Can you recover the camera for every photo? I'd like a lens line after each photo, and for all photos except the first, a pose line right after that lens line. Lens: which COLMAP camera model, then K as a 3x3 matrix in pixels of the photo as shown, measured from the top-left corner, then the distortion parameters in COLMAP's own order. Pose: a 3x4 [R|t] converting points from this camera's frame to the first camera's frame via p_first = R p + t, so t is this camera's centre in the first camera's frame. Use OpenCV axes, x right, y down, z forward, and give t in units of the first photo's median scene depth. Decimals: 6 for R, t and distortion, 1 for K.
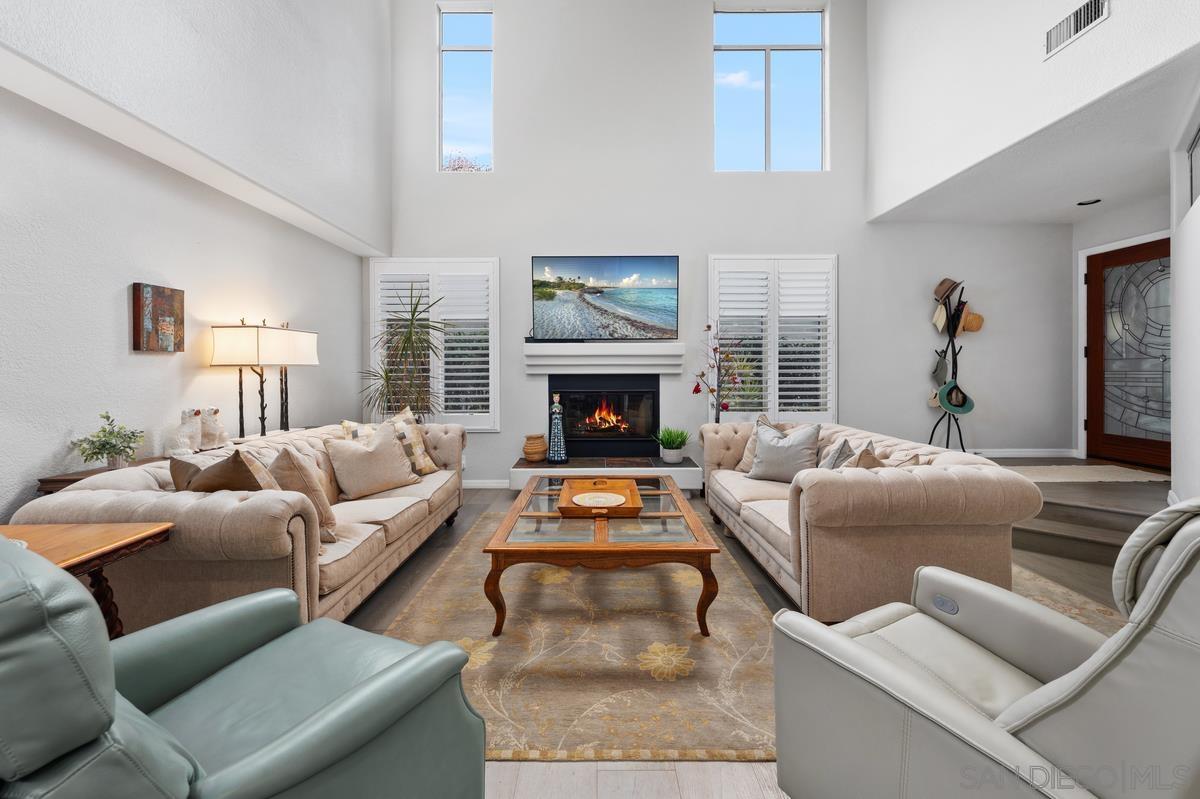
lens RADIAL K [[502.8, 0, 596.4], [0, 502.8, 372.8], [0, 0, 1]] dist [-0.000017, 0.000063]
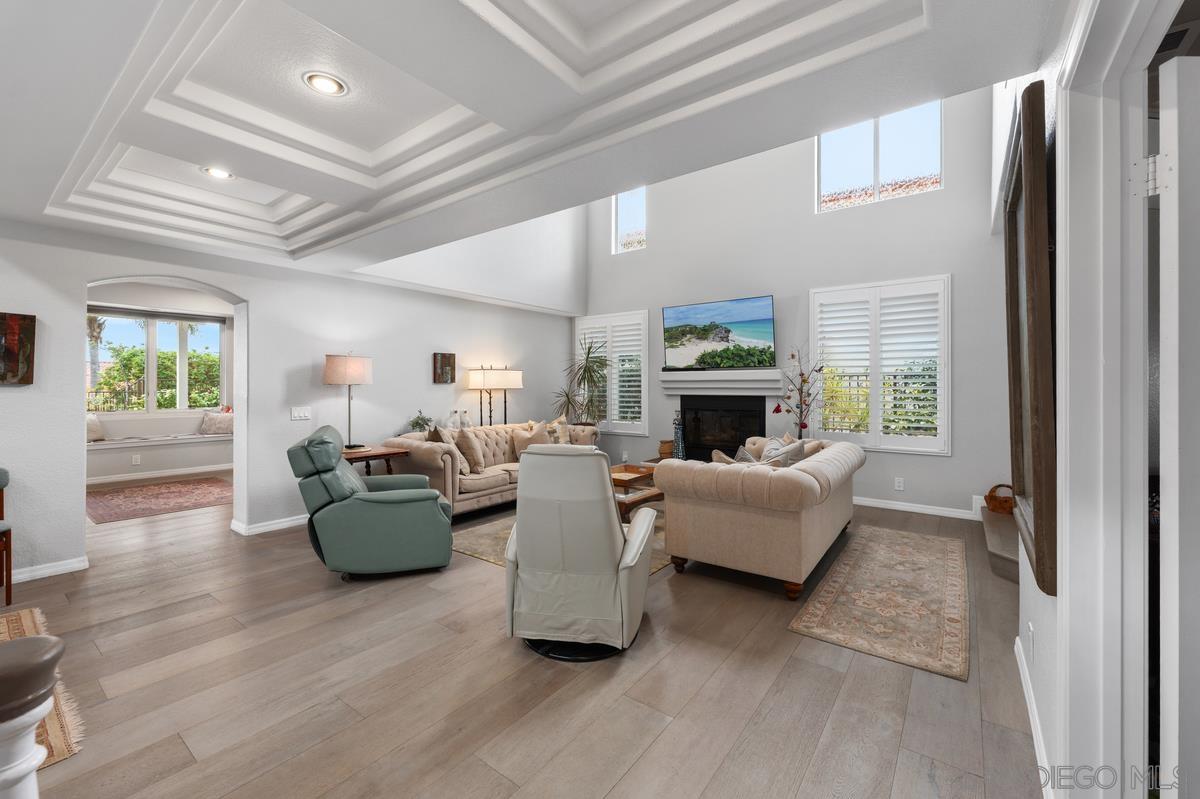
lens RADIAL K [[488.9, 0, 600.0], [0, 488.9, 399.5], [0, 0, 1]] dist [-0.000313, 0.000003]
pose [[0.800269, 0.015875, -0.599431, 0.753927], [-0.006610, 0.999822, 0.017654, -0.010086], [0.599605, -0.010165, 0.800231, -0.229887]]
